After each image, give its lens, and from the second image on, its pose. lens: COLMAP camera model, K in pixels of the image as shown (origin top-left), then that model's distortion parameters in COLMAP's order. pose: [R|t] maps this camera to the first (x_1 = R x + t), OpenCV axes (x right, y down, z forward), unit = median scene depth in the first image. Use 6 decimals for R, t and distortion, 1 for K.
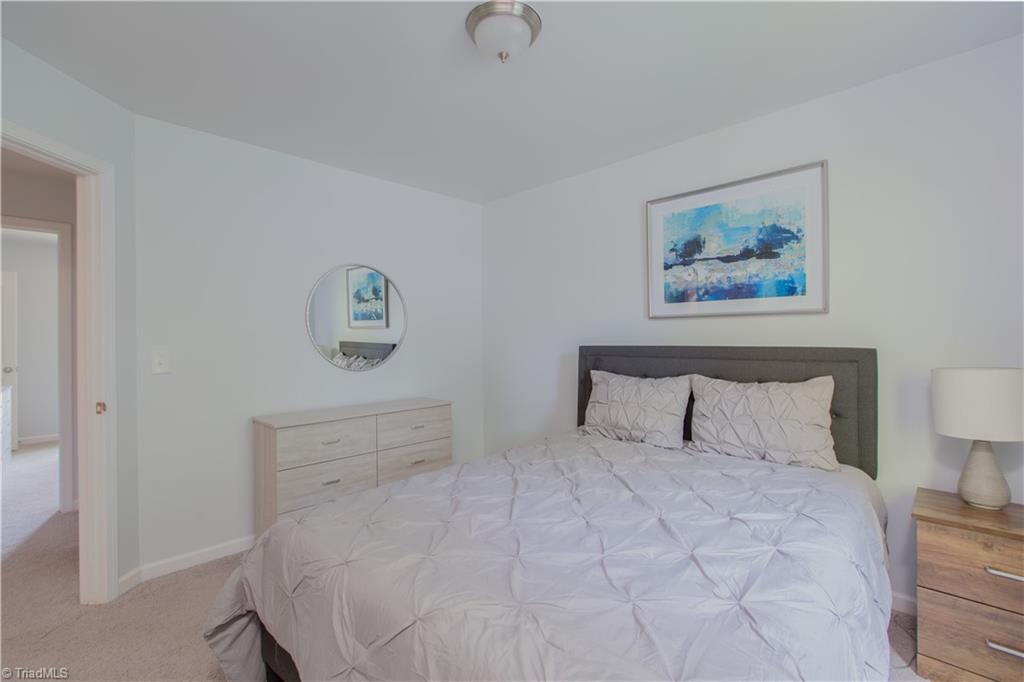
lens RADIAL K [[452.2, 0, 512.0], [0, 452.2, 341.0], [0, 0, 1]] dist [-0.001468, -0.000119]
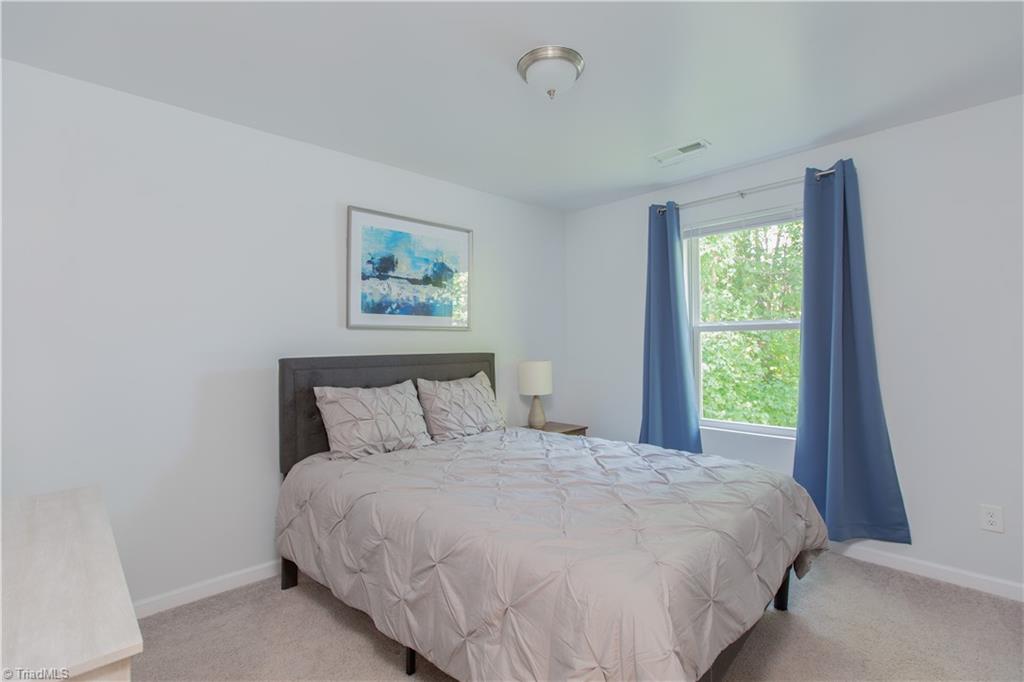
lens RADIAL K [[478.5, 0, 512.0], [0, 478.5, 341.0], [0, 0, 1]] dist [-0.000240, -0.000008]
pose [[0.034885, 0.010715, 0.999334, -0.751092], [0.017031, 0.999791, -0.011314, -0.003756], [-0.999246, 0.017414, 0.034695, 0.669959]]
